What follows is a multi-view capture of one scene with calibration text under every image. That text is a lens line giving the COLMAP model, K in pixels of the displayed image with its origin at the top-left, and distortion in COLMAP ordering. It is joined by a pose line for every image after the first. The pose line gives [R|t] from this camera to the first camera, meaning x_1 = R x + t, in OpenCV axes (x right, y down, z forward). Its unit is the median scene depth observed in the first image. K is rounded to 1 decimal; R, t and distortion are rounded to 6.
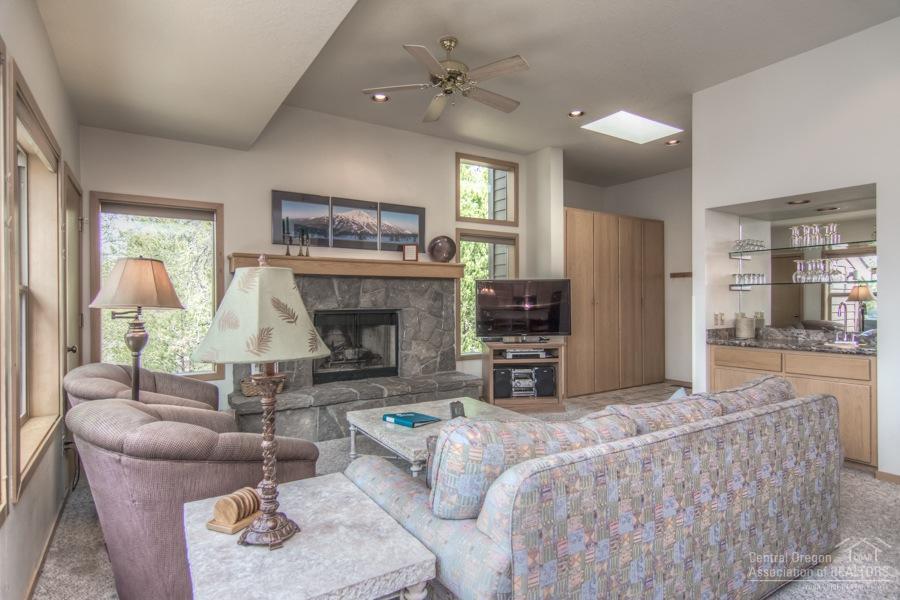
lens RADIAL K [[478.2, 0, 449.6], [0, 478.2, 296.2], [0, 0, 1]] dist [0.001516, 0.000494]
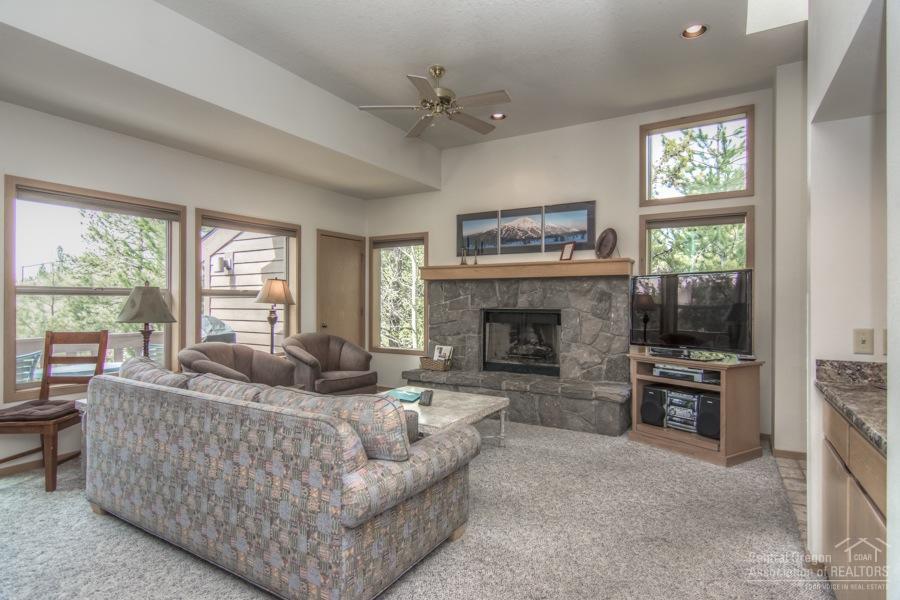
lens RADIAL K [[464.9, 0, 451.3], [0, 464.9, 300.5], [0, 0, 1]] dist [-0.001275, -0.000046]
pose [[0.457059, 0.000316, -0.889436, 0.650167], [0.003255, 0.999993, 0.002028, 0.005544], [0.889430, -0.003822, 0.457055, 0.362107]]
